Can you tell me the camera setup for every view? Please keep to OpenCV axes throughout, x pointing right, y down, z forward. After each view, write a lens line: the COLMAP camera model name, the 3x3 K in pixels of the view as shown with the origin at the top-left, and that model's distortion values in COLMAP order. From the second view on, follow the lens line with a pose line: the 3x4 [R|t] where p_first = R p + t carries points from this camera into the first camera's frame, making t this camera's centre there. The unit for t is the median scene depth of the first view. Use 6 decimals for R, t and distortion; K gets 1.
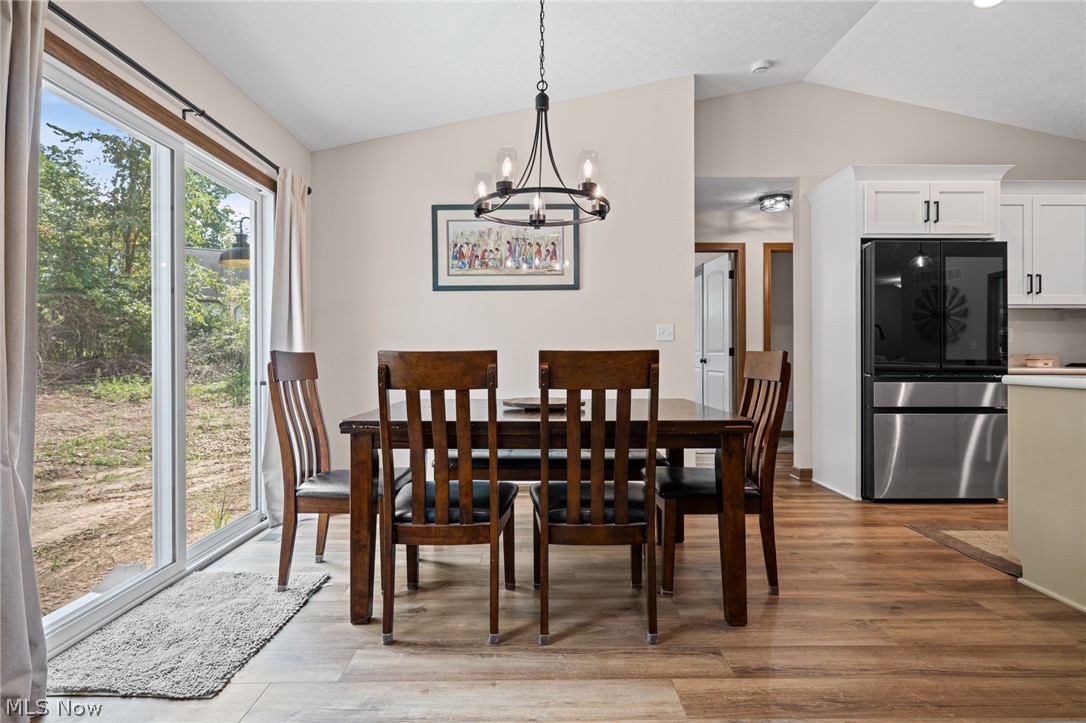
lens RADIAL K [[559.4, 0, 541.8], [0, 559.4, 354.9], [0, 0, 1]] dist [-0.002395, -0.001530]
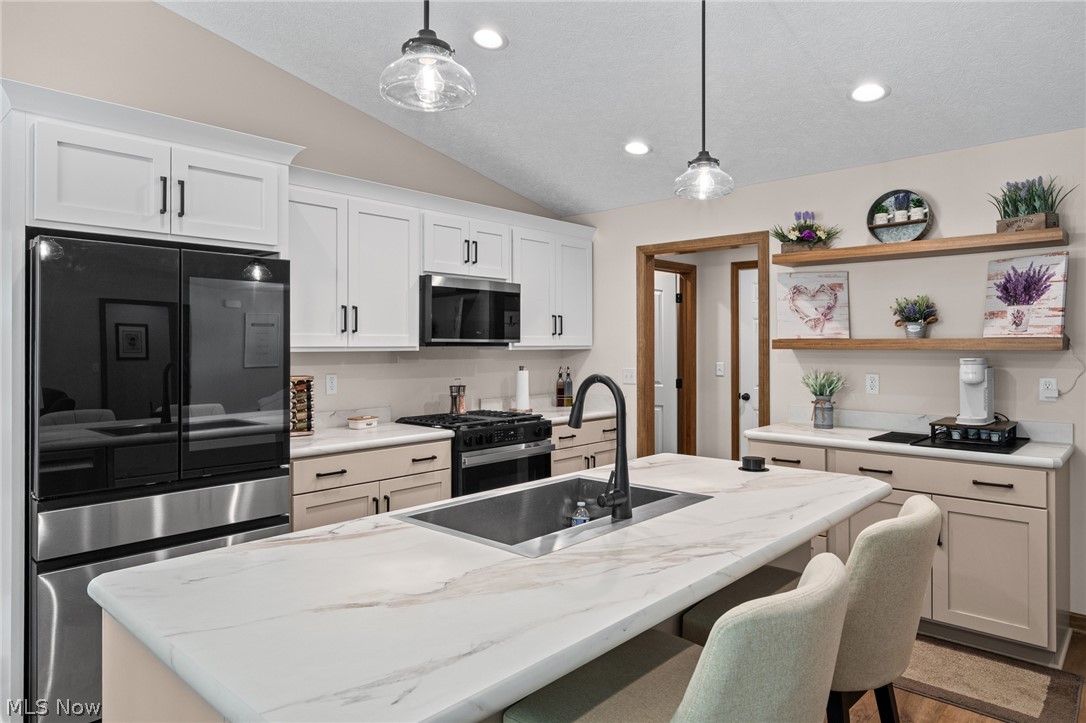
lens RADIAL K [[653.6, 0, 525.9], [0, 653.6, 342.0], [0, 0, 1]] dist [0.006788, -0.003958]
pose [[0.687691, -0.000962, 0.726003, 0.452865], [0.004684, 0.999984, -0.003113, -0.100916], [-0.725988, 0.005541, 0.687685, 0.264021]]
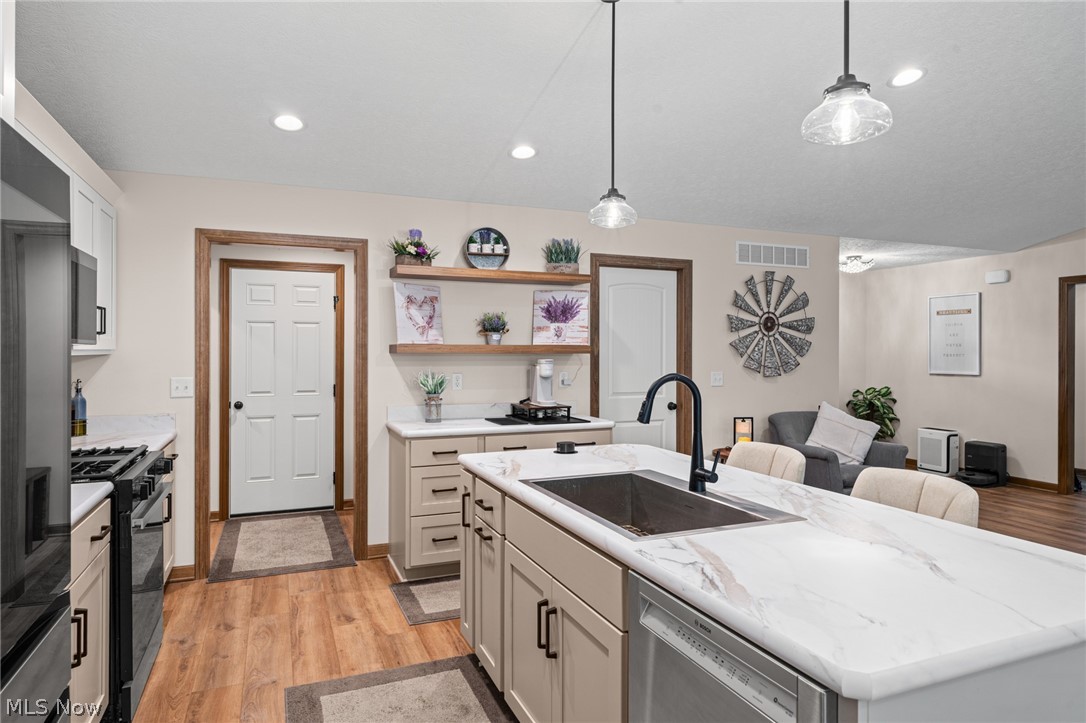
lens RADIAL K [[653.6, 0, 528.8], [0, 653.6, 349.3], [0, 0, 1]] dist [0.006788, -0.003958]
pose [[-0.359621, -0.001409, 0.933097, 0.365046], [-0.001683, 0.999998, 0.000861, -0.099141], [-0.933097, -0.001261, -0.359623, 0.870600]]
